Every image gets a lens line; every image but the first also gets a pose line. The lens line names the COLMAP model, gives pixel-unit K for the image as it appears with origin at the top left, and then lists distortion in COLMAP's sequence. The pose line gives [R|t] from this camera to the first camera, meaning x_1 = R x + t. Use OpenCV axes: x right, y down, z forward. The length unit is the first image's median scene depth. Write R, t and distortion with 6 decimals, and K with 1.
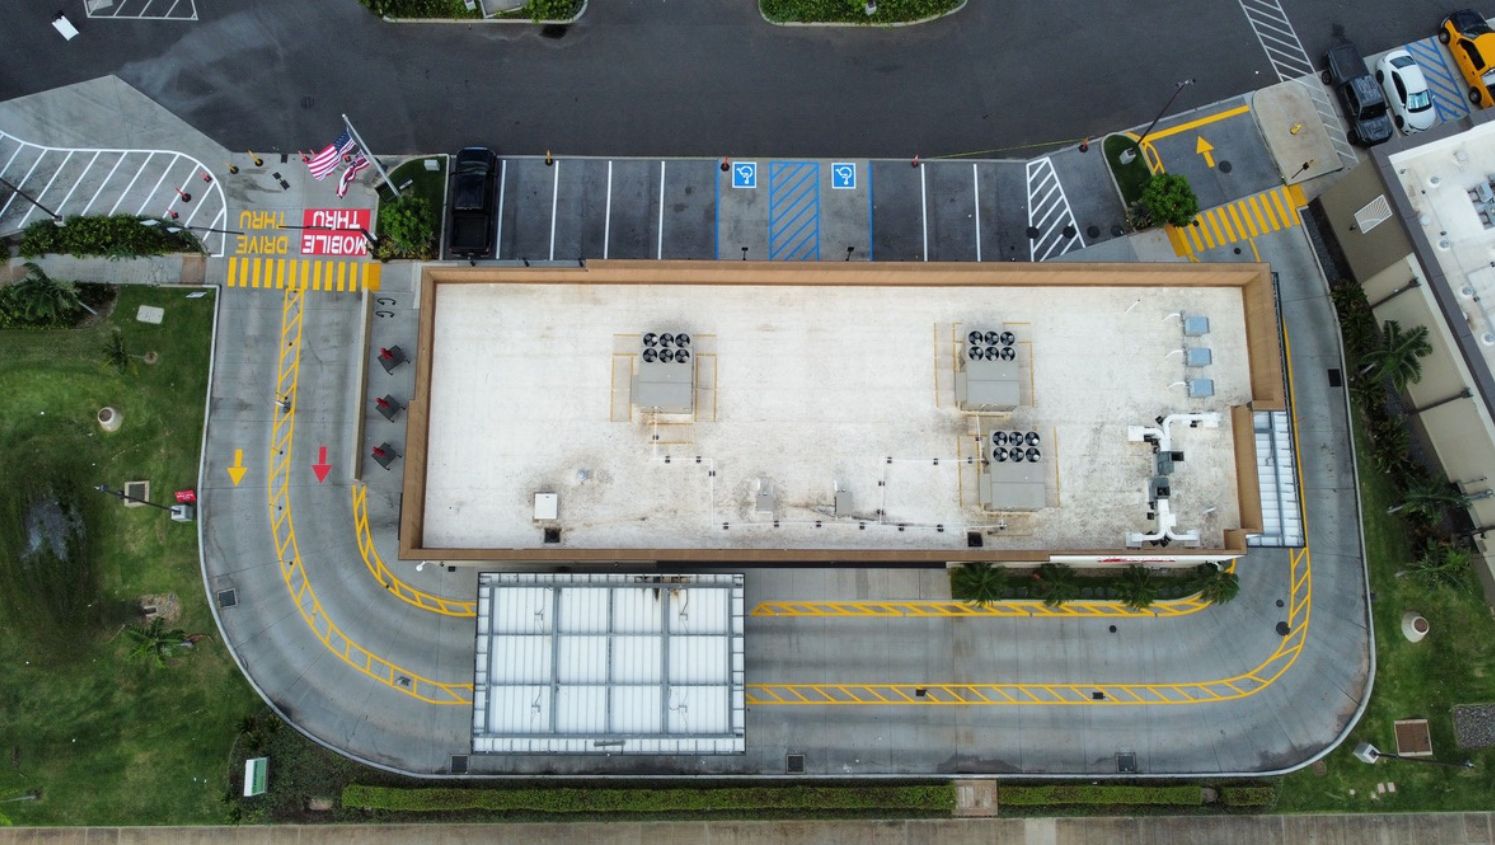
lens RADIAL K [[1139.2, 0, 742.0], [0, 1139.2, 421.3], [0, 0, 1]] dist [-0.018161, 0.014841]
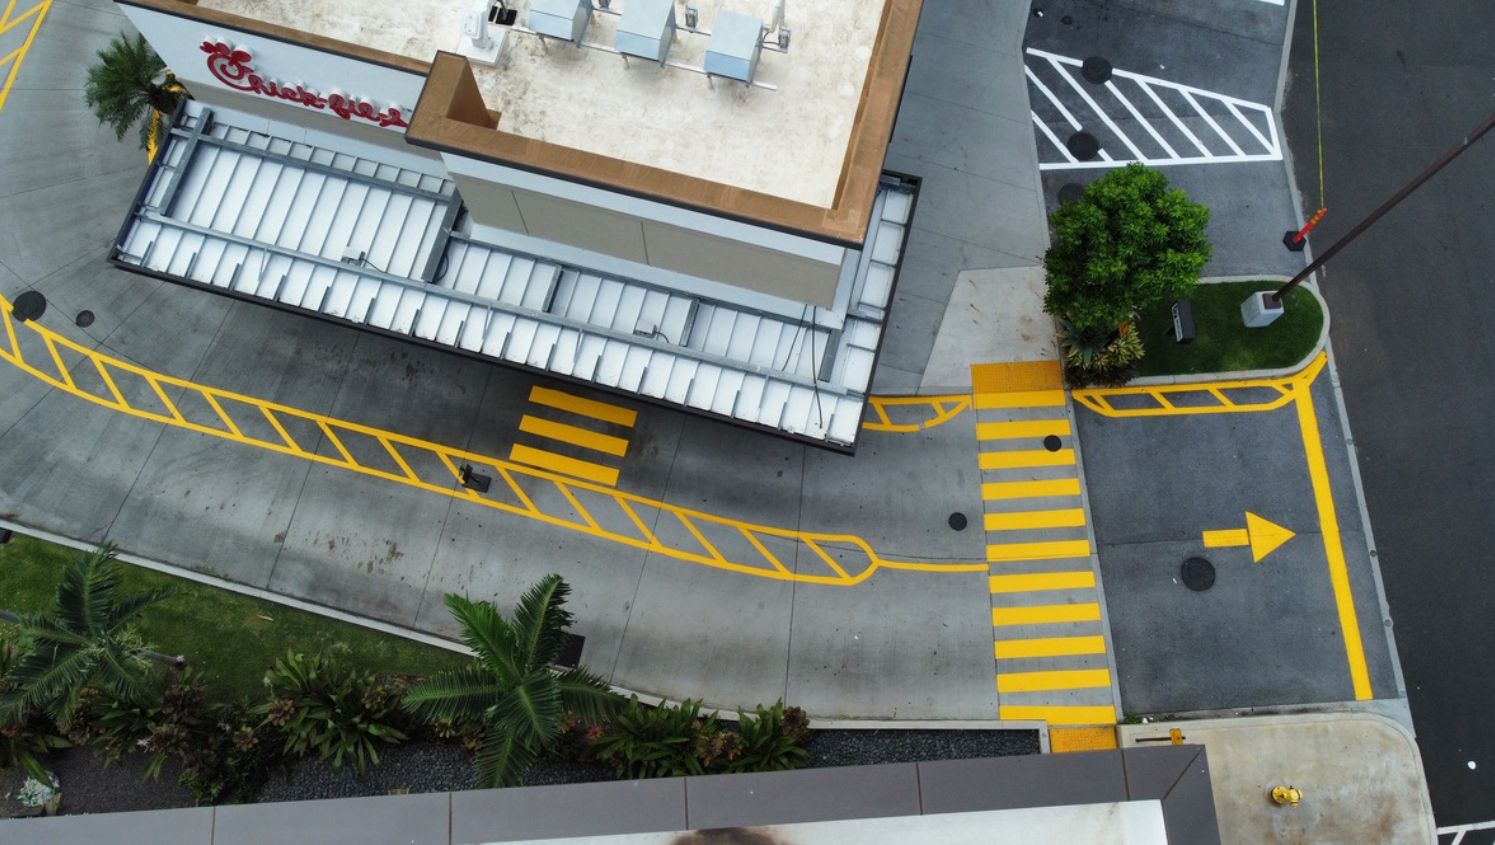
lens RADIAL K [[1139.2, 0, 742.0], [0, 1139.2, 421.3], [0, 0, 1]] dist [-0.018161, 0.014841]
pose [[-0.254319, 0.923145, -0.288314, 0.569977], [-0.949380, -0.181464, 0.256414, -0.184803], [0.184389, 0.338930, 0.922565, 0.673590]]
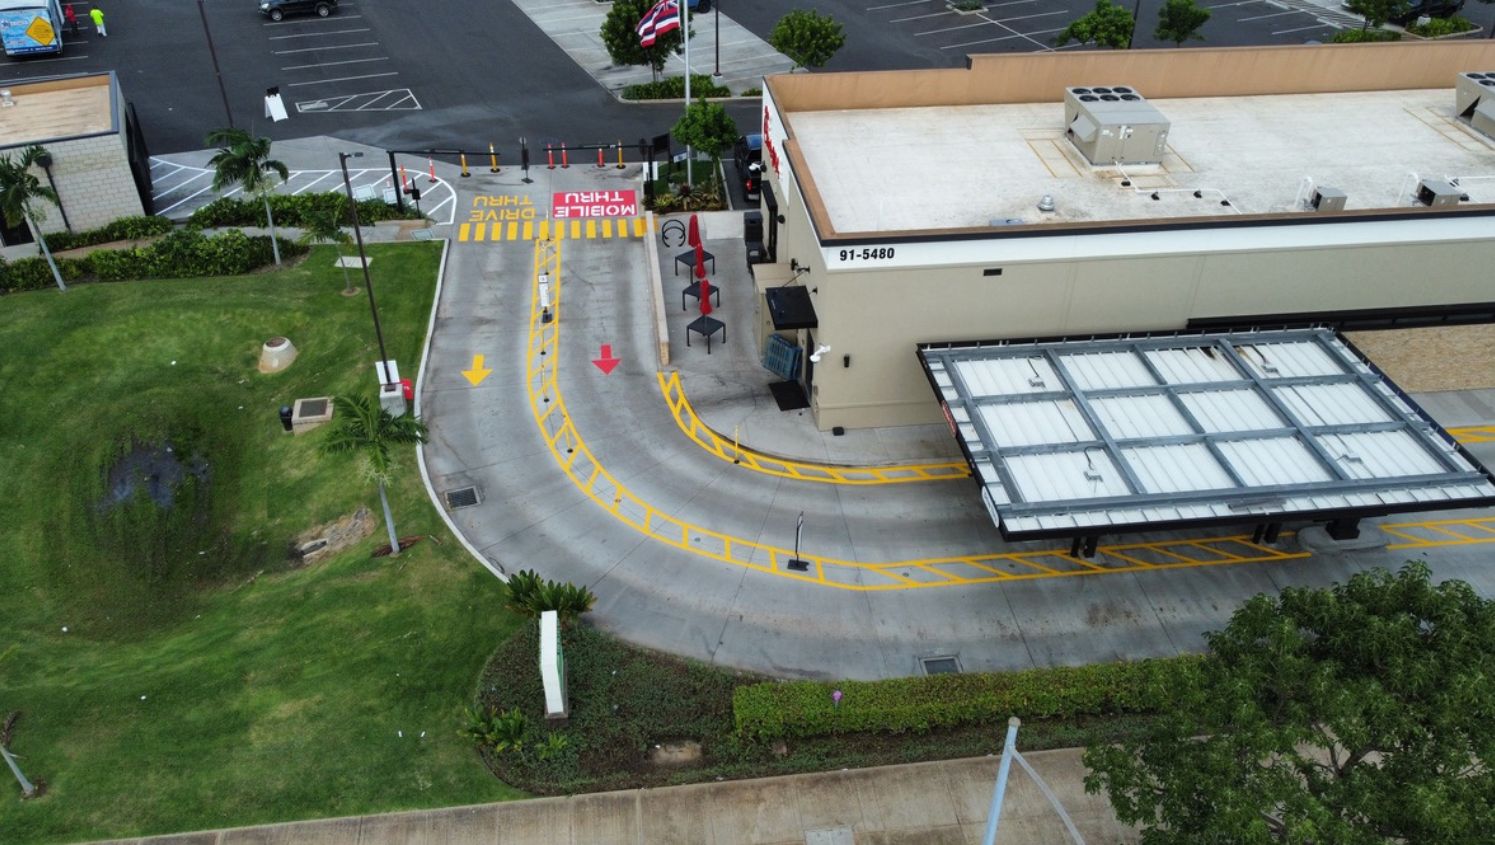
lens RADIAL K [[1139.2, 0, 742.0], [0, 1139.2, 421.3], [0, 0, 1]] dist [-0.018161, 0.014841]
pose [[0.992953, -0.077678, 0.089497, -0.357877], [0.117773, 0.730687, -0.672477, 0.525669], [-0.013157, 0.678279, 0.734687, 0.543952]]
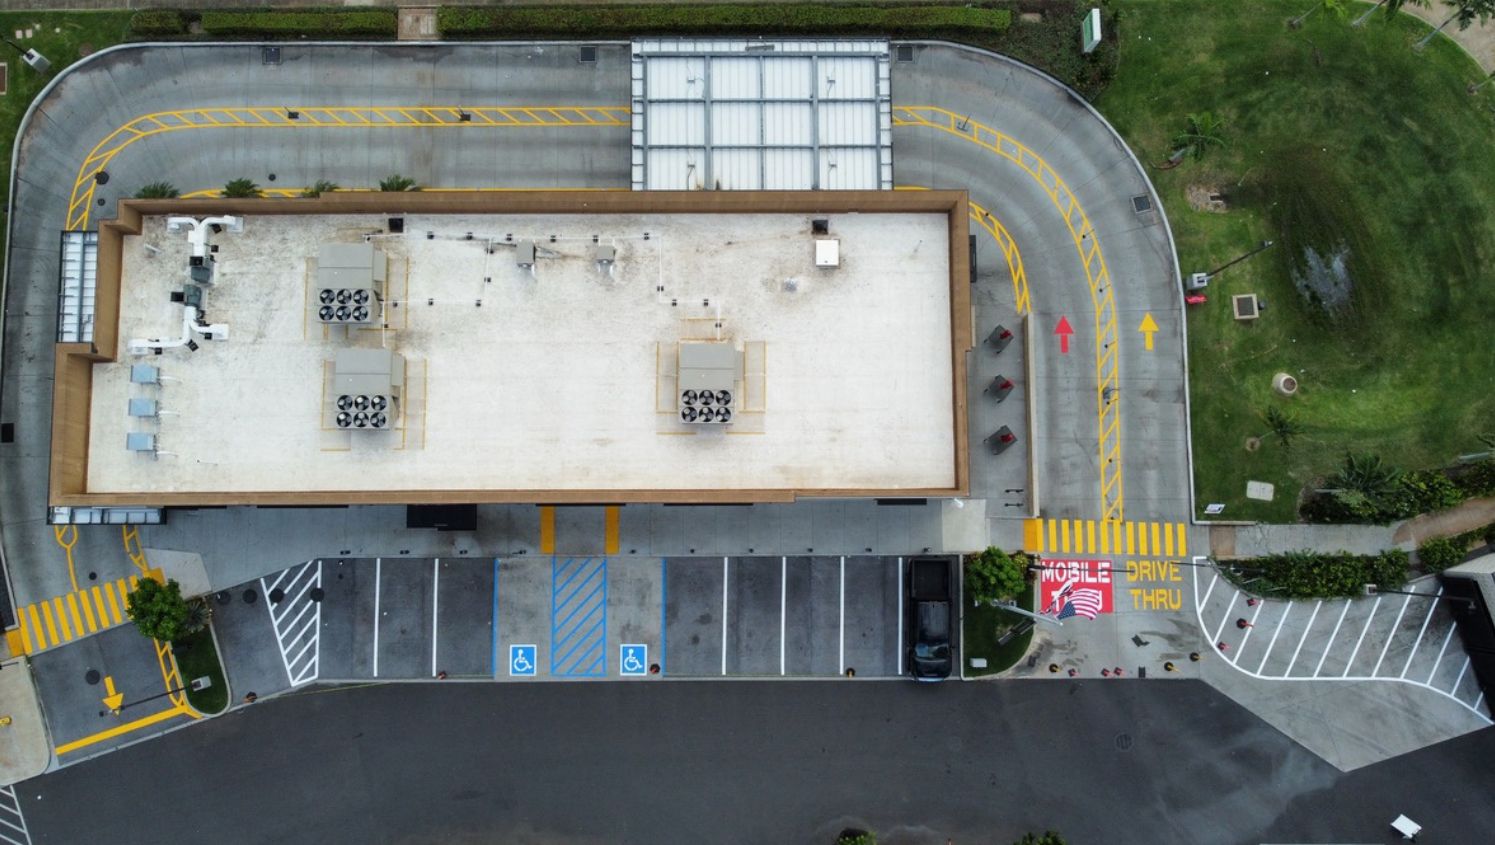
lens RADIAL K [[1139.2, 0, 742.0], [0, 1139.2, 421.3], [0, 0, 1]] dist [-0.018161, 0.014841]
pose [[-0.999661, 0.002335, -0.025950, -0.065402], [-0.009920, -0.955073, 0.296205, -0.327628], [-0.024093, 0.296361, 0.954772, 0.088104]]
